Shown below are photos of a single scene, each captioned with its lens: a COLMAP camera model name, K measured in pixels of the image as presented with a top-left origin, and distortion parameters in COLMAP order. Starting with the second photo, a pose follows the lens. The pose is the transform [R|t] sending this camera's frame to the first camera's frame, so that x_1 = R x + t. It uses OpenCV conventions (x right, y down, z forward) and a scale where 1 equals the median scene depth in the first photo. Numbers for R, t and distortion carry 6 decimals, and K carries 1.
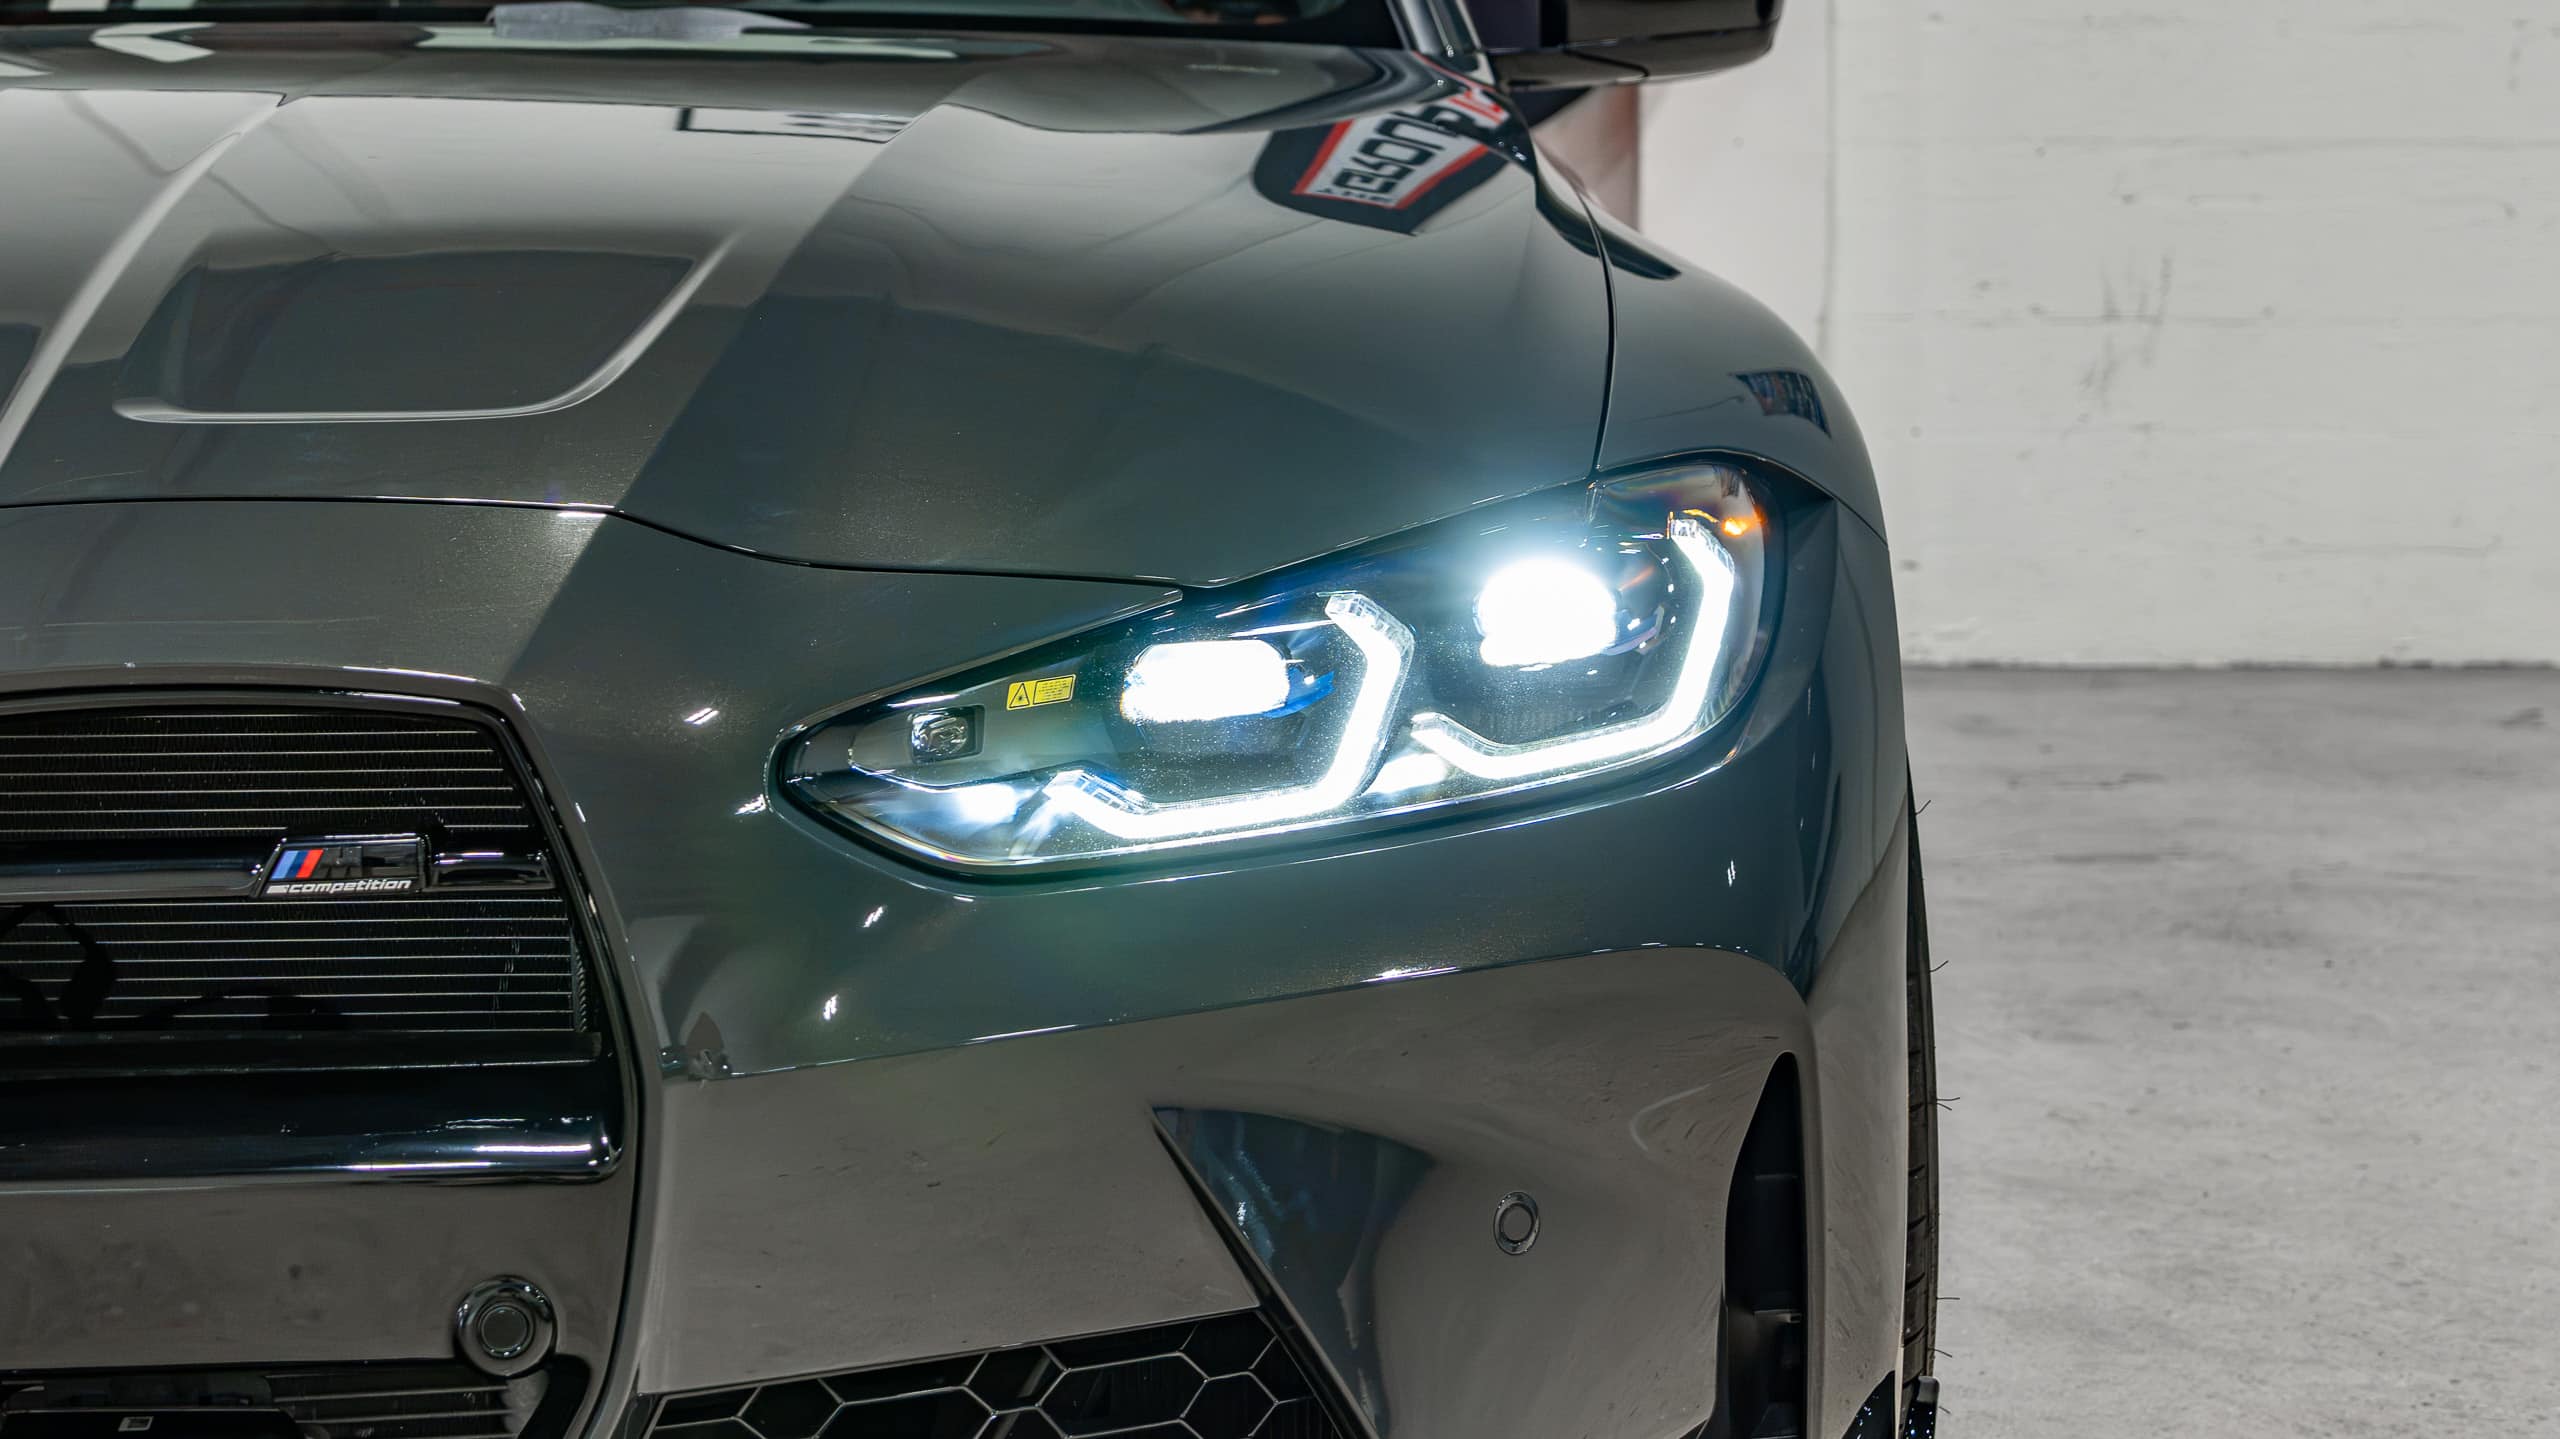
lens RADIAL K [[4240.5, 0, 1282.4], [0, 4240.5, 714.4], [0, 0, 1]] dist [-0.023324, 0.000000]
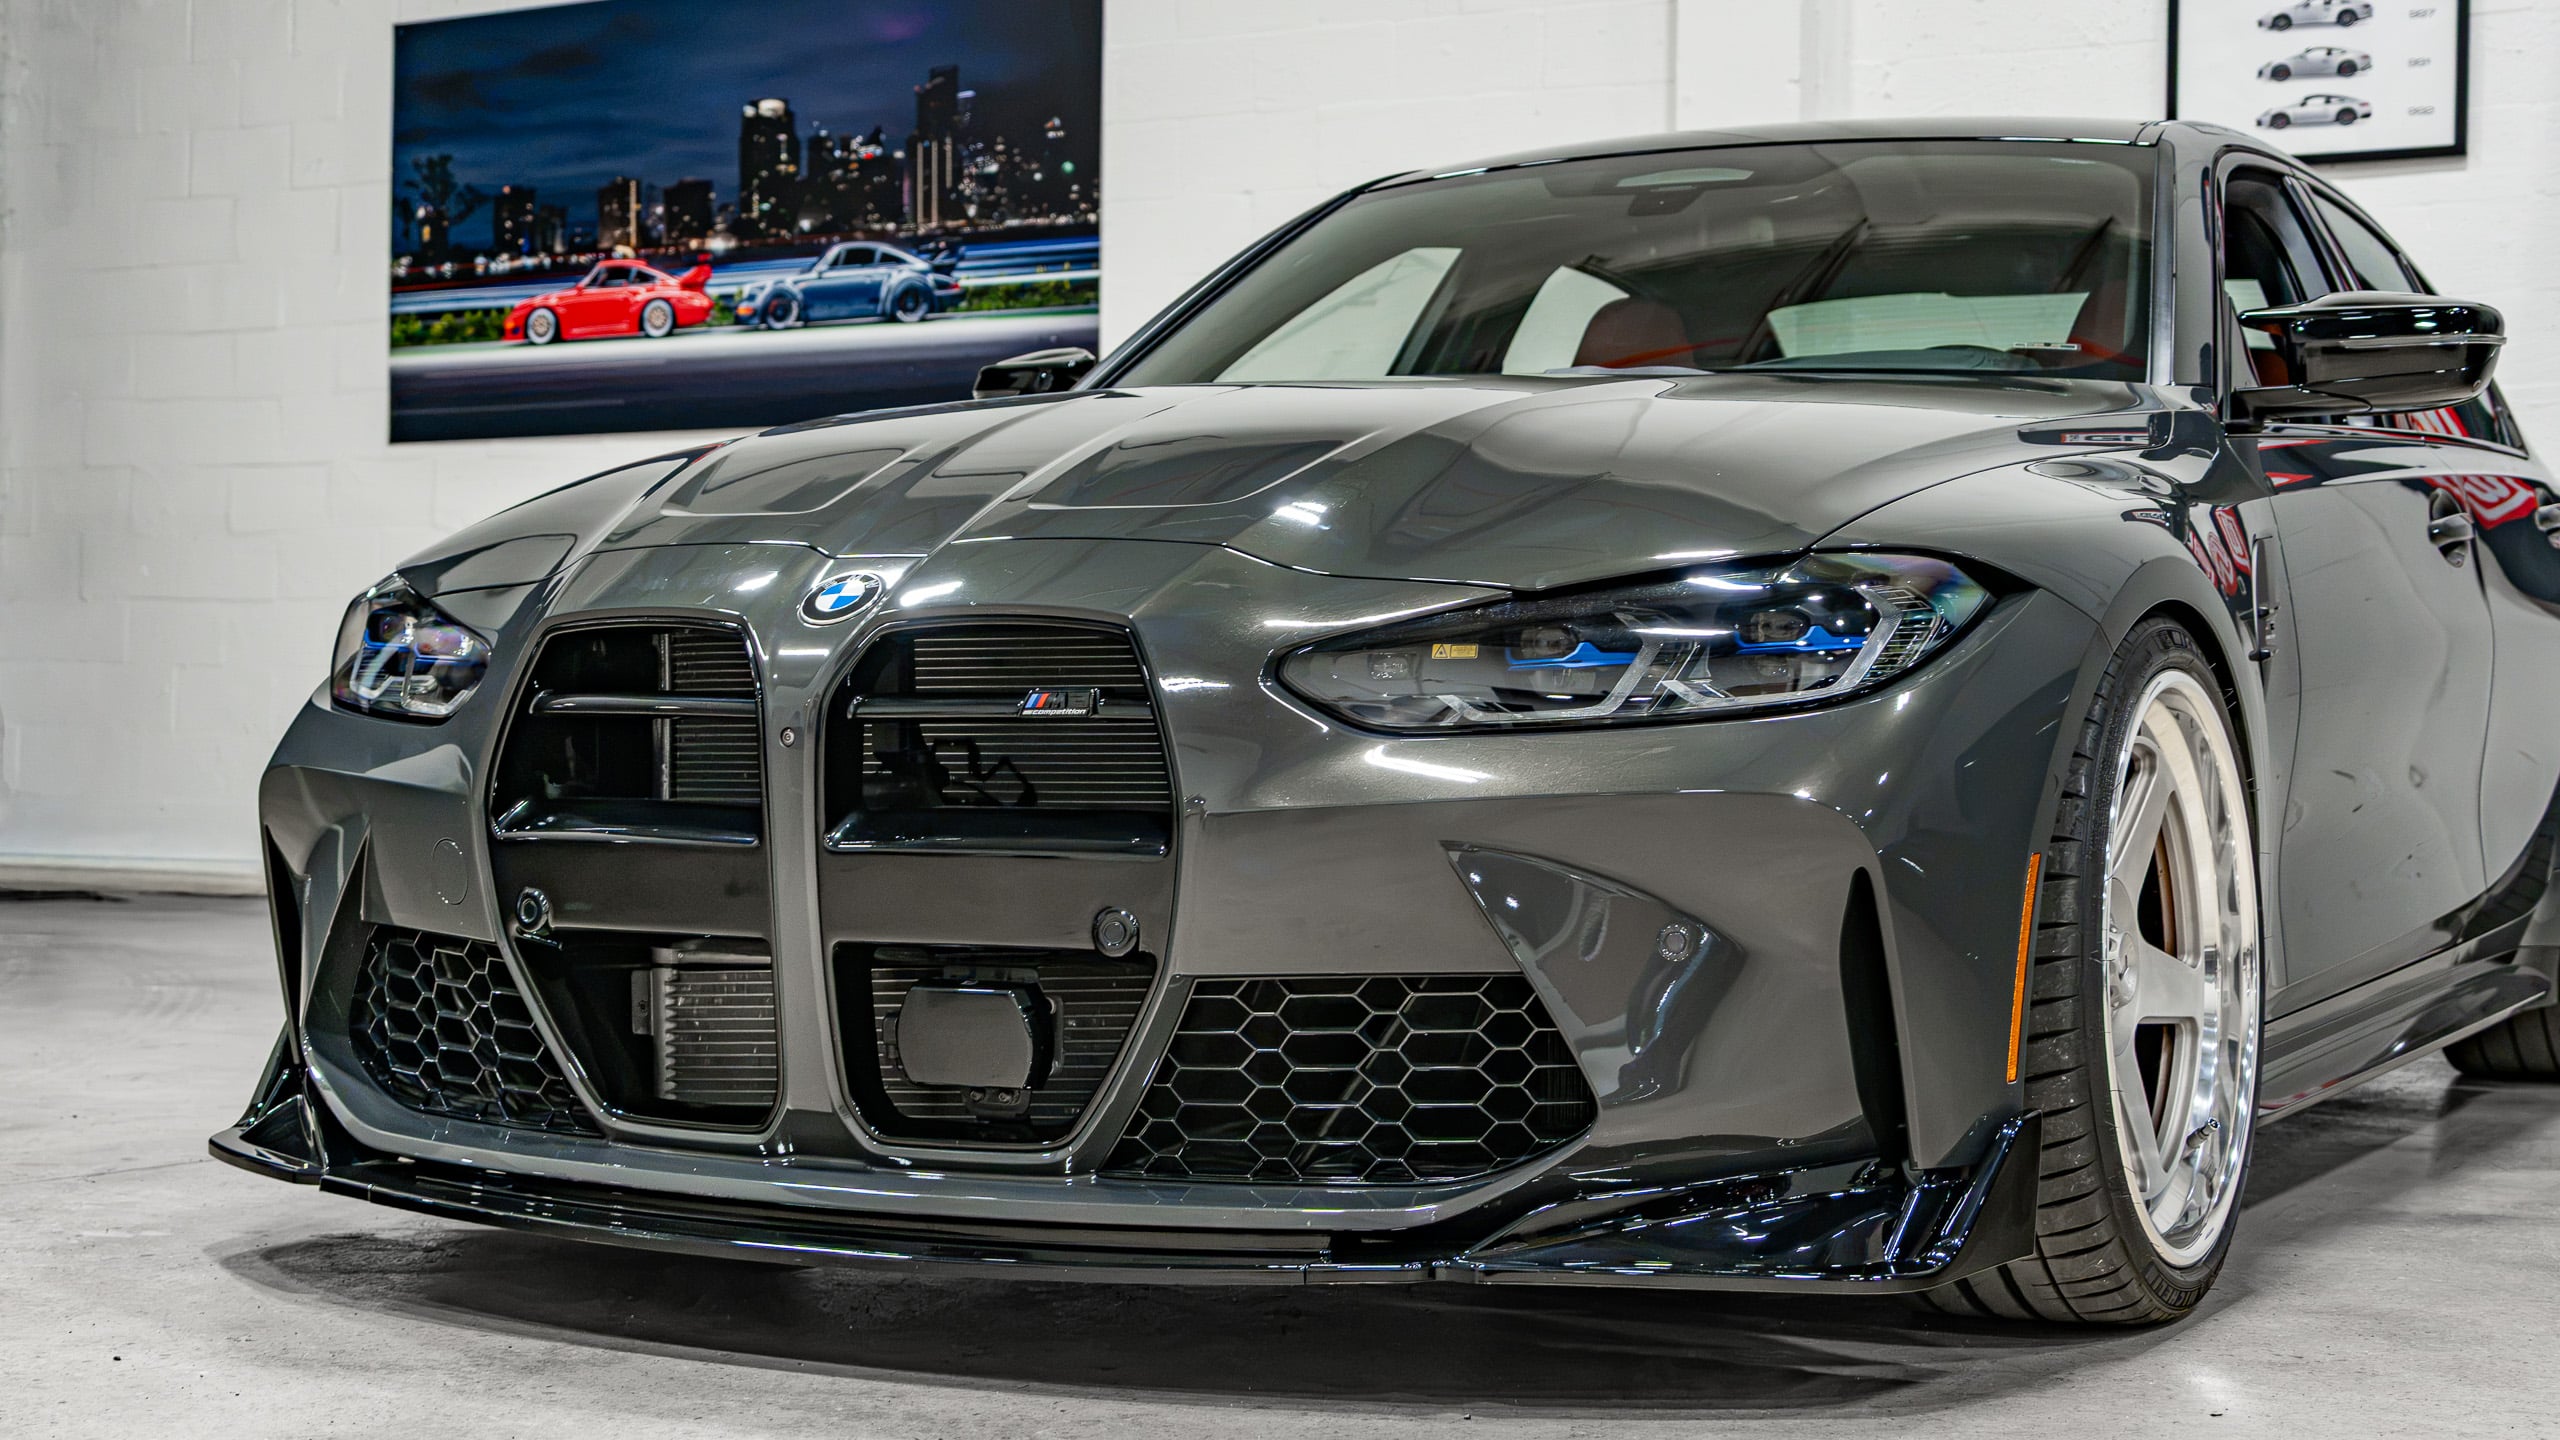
lens RADIAL K [[3834.8, 0, 1244.0], [0, 3834.8, 710.8], [0, 0, 1]] dist [0.007780, 0.000000]
pose [[0.877156, 0.006190, -0.480165, 0.309515], [-0.067249, 0.991647, -0.110065, 0.097930], [0.475473, 0.128834, 0.870246, -0.238734]]
